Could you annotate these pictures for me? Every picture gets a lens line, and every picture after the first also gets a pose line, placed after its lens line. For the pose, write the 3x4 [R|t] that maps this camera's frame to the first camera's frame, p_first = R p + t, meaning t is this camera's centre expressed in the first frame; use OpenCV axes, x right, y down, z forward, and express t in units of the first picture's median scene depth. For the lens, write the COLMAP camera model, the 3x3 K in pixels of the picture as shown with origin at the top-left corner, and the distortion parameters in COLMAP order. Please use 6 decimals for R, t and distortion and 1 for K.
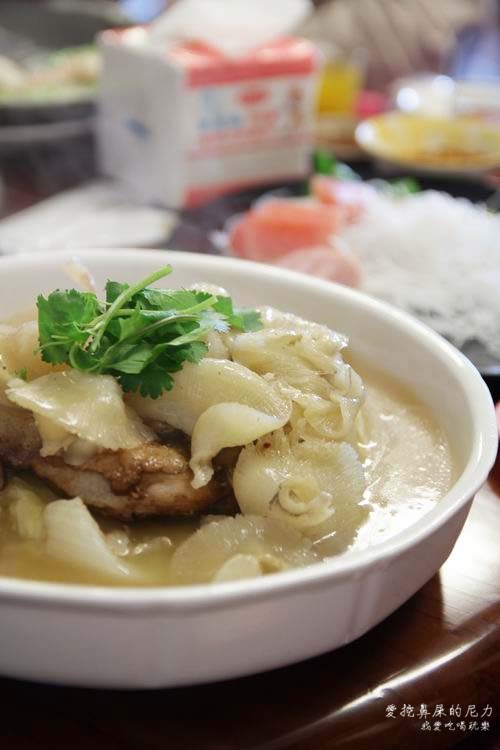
lens RADIAL K [[1417.8, 0, 250.0], [0, 1417.8, 375.0], [0, 0, 1]] dist [0.042735, 0.076133]
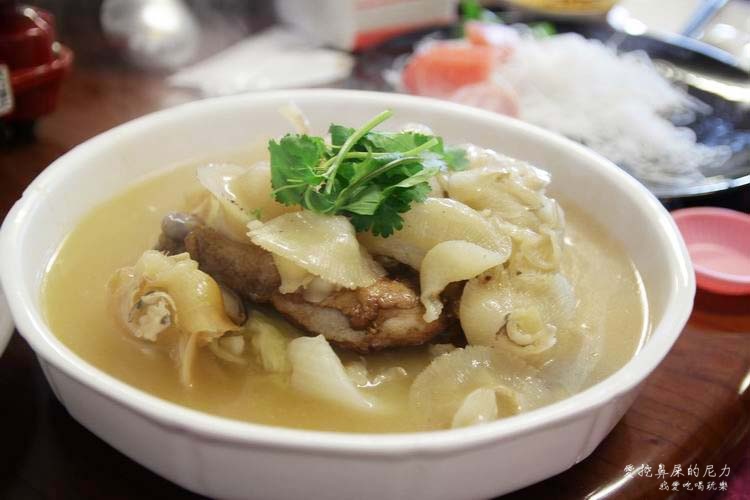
lens RADIAL K [[1045.3, 0, 375.0], [0, 1045.3, 250.0], [0, 0, 1]] dist [-0.024249, -0.019315]
pose [[0.999590, -0.015351, 0.024170, -0.093747], [0.013367, 0.996687, 0.080225, -0.036893], [-0.025321, -0.079869, 0.996484, 0.214386]]
